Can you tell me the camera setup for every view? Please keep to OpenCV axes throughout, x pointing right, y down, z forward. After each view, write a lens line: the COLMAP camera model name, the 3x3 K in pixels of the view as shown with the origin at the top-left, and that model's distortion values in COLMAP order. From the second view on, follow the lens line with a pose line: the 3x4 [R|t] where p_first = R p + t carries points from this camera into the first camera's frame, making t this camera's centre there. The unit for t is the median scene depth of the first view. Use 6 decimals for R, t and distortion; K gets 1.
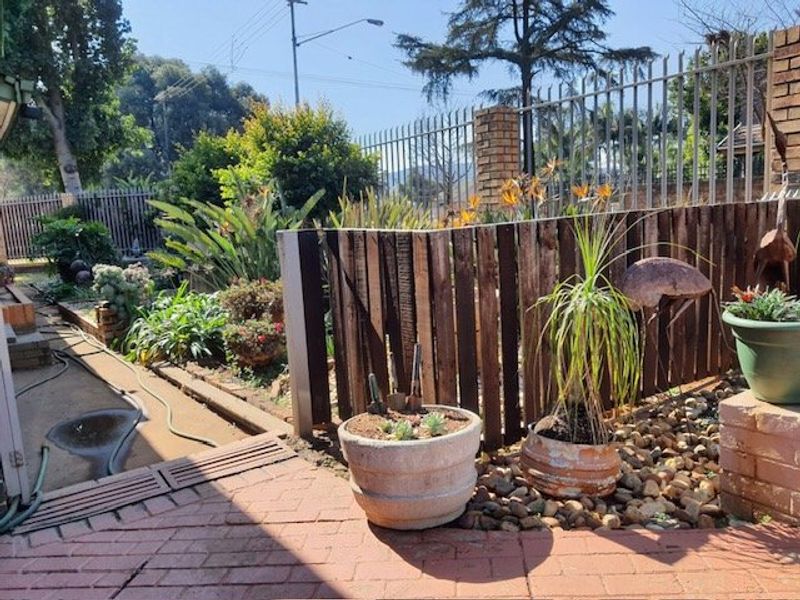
lens RADIAL K [[636.7, 0, 404.1], [0, 636.7, 315.5], [0, 0, 1]] dist [-0.004869, -0.000487]
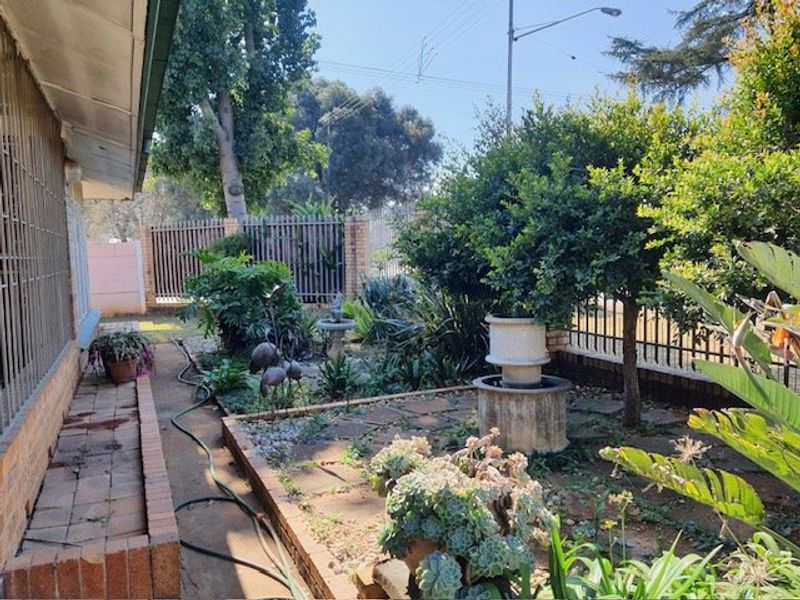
lens RADIAL K [[622.5, 0, 401.7], [0, 622.5, 313.3], [0, 0, 1]] dist [0.091215, -0.151523]
pose [[0.980274, 0.054024, -0.190118, -0.147079], [-0.064309, 0.996758, -0.048346, -0.044922], [0.186890, 0.059618, 0.980570, 0.247210]]
